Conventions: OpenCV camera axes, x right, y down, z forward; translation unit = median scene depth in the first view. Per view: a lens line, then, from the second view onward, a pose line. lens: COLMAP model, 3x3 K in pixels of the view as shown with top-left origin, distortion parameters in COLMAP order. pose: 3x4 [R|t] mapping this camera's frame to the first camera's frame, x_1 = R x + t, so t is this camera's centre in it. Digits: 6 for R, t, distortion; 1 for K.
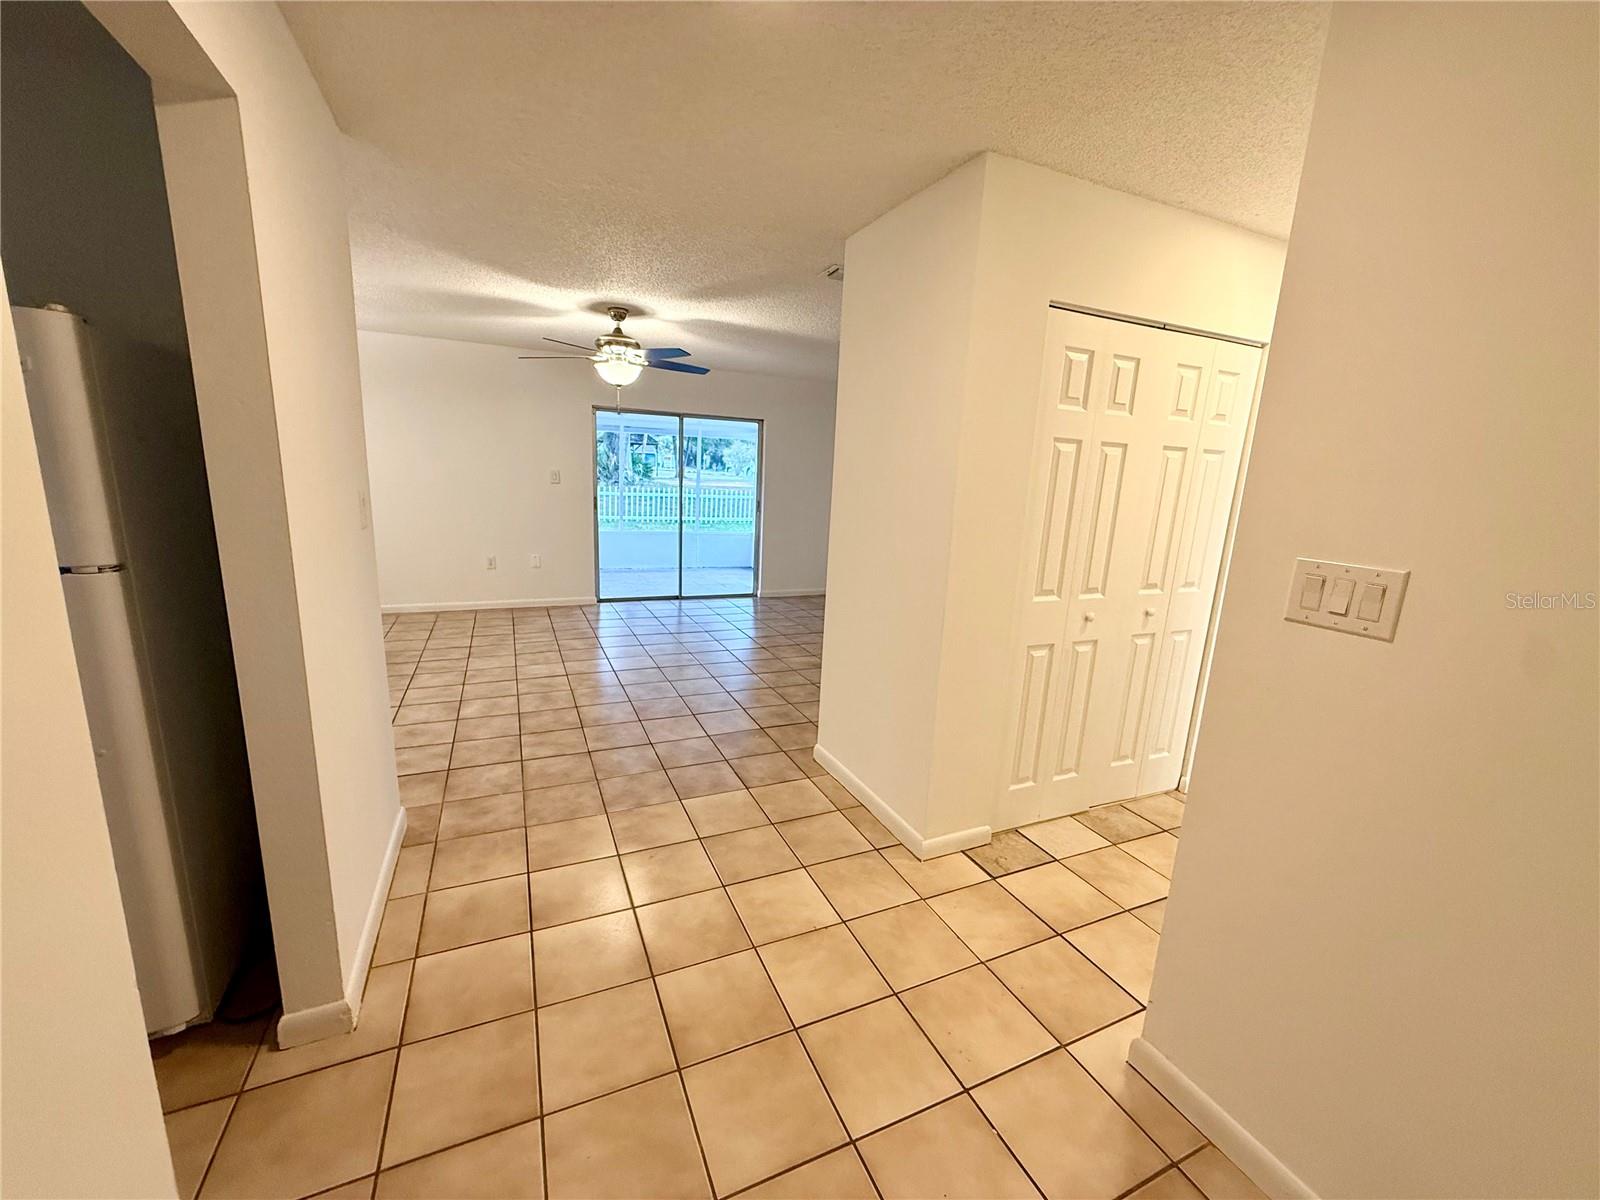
lens RADIAL K [[645.0, 0, 807.2], [0, 645.0, 606.1], [0, 0, 1]] dist [-0.000562, -0.000113]
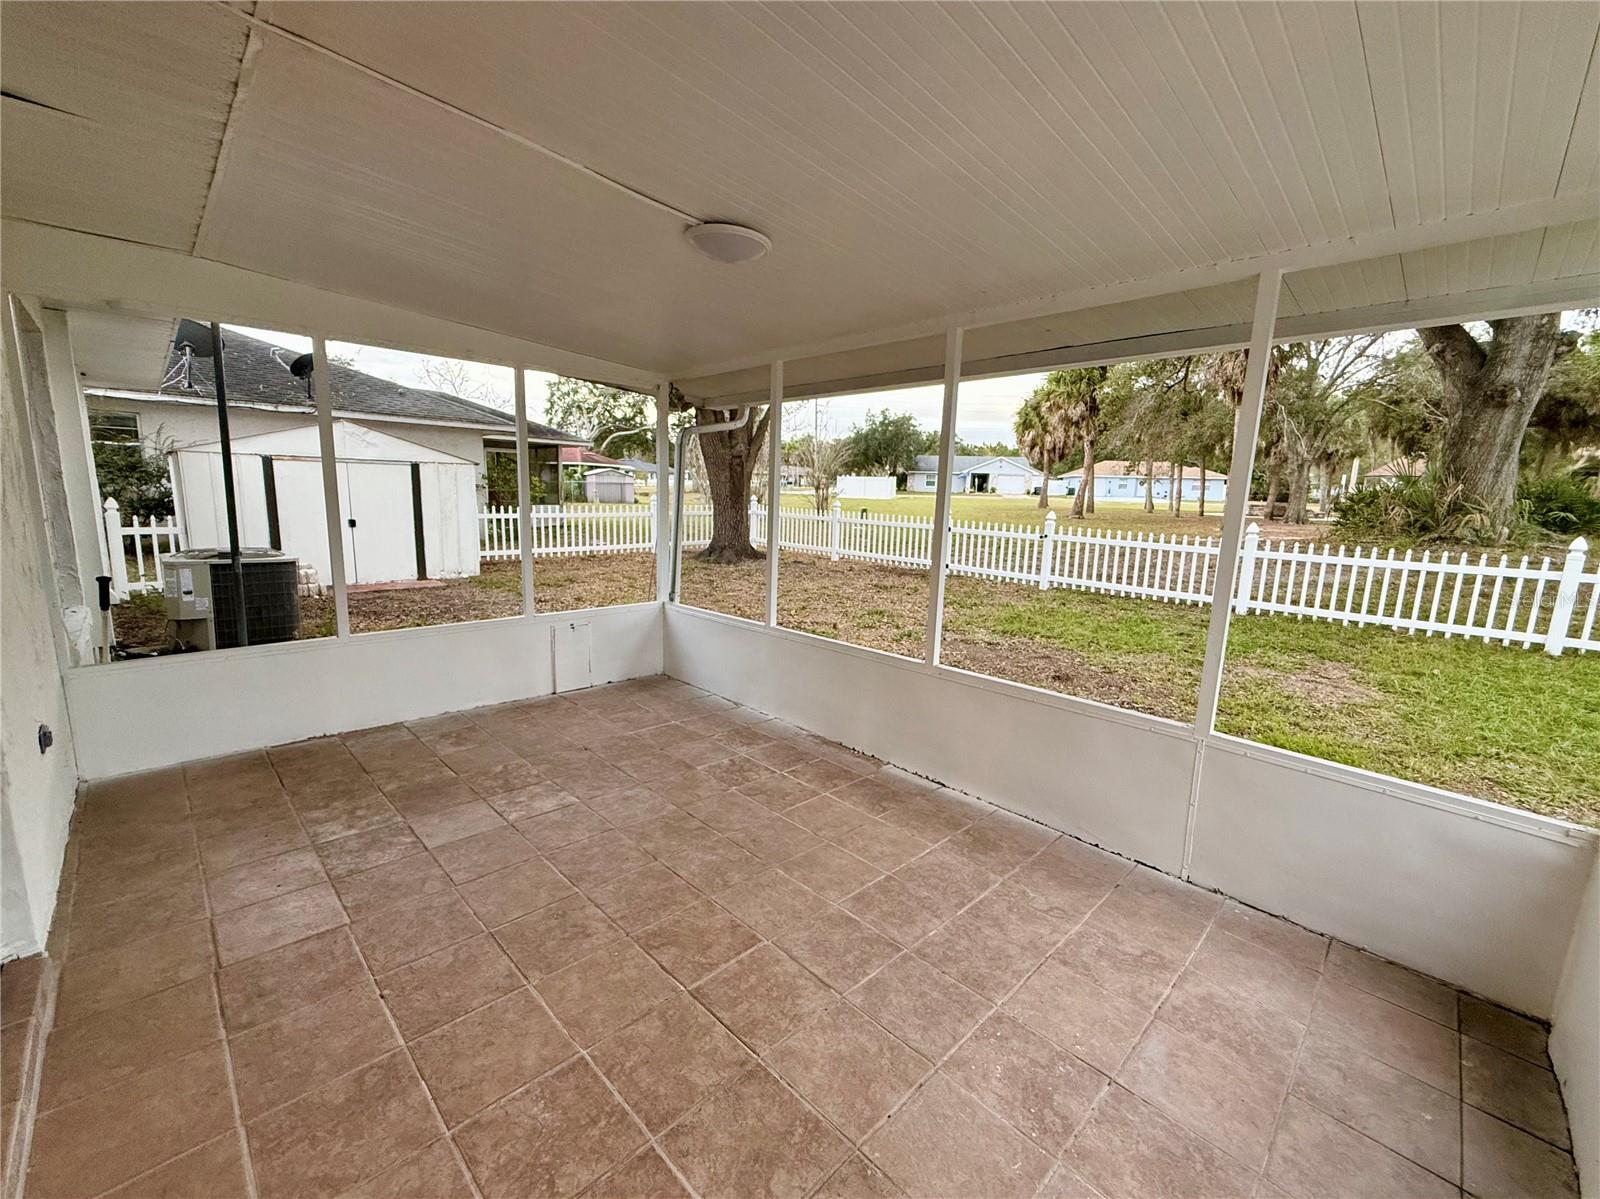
lens RADIAL K [[645.0, 0, 801.3], [0, 645.0, 619.3], [0, 0, 1]] dist [-0.000562, -0.000113]
pose [[0.340099, 0.149858, -0.928372, -0.018600], [-0.206106, 0.975097, 0.081896, -0.220393], [0.917526, 0.163490, 0.362516, 1.176983]]
